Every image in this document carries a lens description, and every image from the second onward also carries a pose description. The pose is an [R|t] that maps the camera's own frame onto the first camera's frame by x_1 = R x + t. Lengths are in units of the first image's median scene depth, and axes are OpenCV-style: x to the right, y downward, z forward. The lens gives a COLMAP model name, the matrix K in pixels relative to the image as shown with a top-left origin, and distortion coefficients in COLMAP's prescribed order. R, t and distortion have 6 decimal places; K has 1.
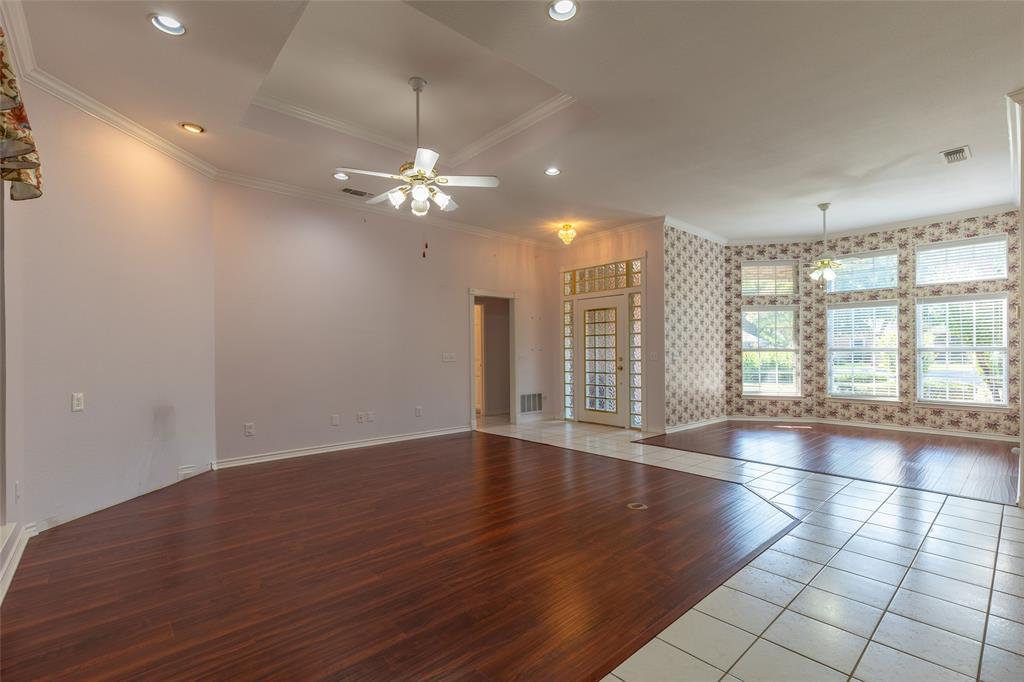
lens RADIAL K [[460.0, 0, 512.3], [0, 460.0, 341.9], [0, 0, 1]] dist [0.004200, 0.000079]
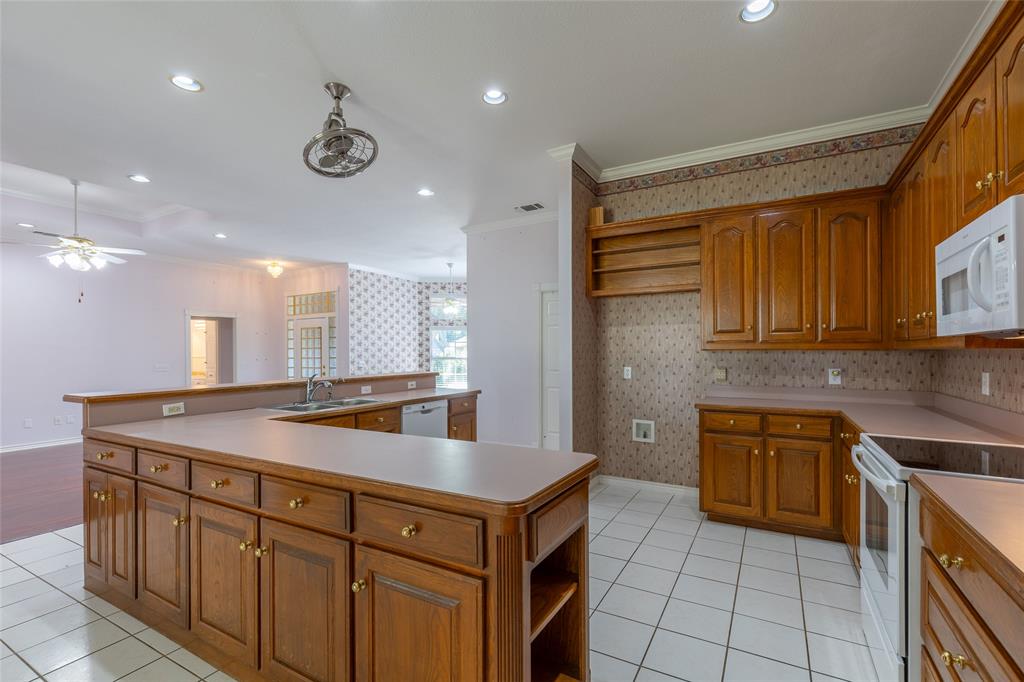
lens RADIAL K [[460.0, 0, 514.5], [0, 460.0, 346.5], [0, 0, 1]] dist [0.004200, 0.000079]
pose [[0.944582, 0.000423, 0.328277, 0.302913], [-0.002615, 0.999977, 0.006234, -0.028933], [-0.328267, -0.006747, 0.944561, -0.396375]]
